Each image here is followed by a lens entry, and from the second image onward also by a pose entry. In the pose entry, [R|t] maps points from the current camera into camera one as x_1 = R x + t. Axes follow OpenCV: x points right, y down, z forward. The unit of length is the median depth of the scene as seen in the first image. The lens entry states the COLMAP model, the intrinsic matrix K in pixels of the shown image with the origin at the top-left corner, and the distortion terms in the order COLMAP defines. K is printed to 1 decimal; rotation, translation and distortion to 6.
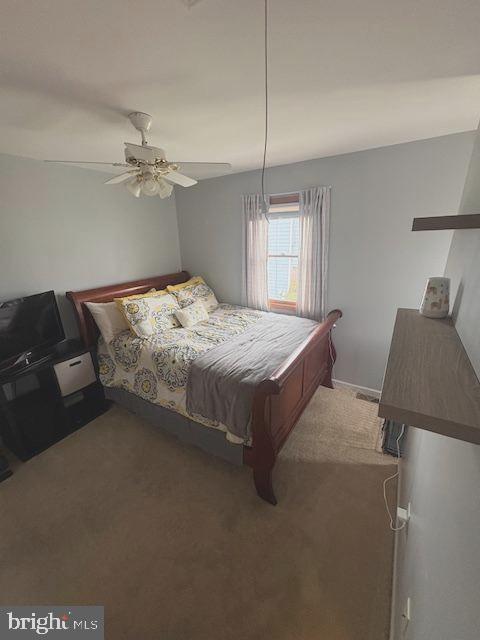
lens RADIAL K [[254.1, 0, 240.0], [0, 254.1, 320.0], [0, 0, 1]] dist [0.001979, -0.000263]
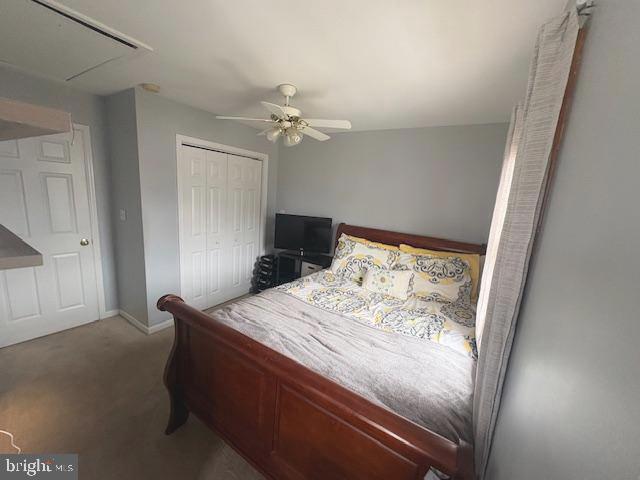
lens RADIAL K [[254.1, 0, 320.0], [0, 254.1, 240.0], [0, 0, 1]] dist [0.001979, -0.000263]
pose [[-0.010117, 0.221920, -0.975012, 0.646483], [-0.381179, 0.900583, 0.208935, -0.262172], [0.924446, 0.373768, 0.075480, 0.811721]]
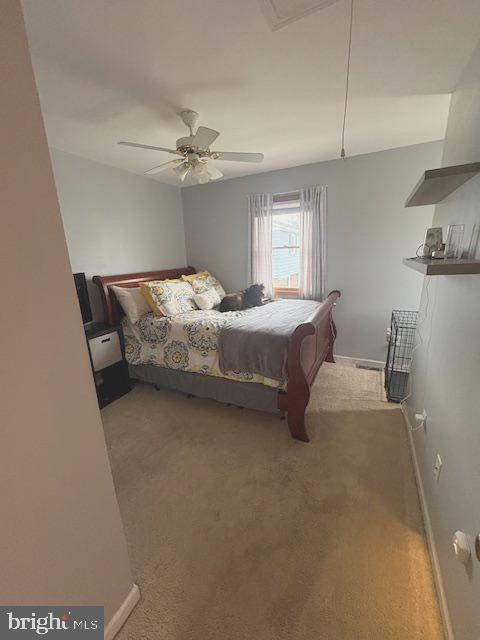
lens RADIAL K [[254.1, 0, 240.0], [0, 254.1, 320.0], [0, 0, 1]] dist [0.001979, -0.000263]
pose [[0.995160, -0.030070, 0.093550, -0.175492], [0.036508, 0.997025, -0.067888, 0.166294], [-0.091230, 0.070975, 0.993297, -0.103001]]
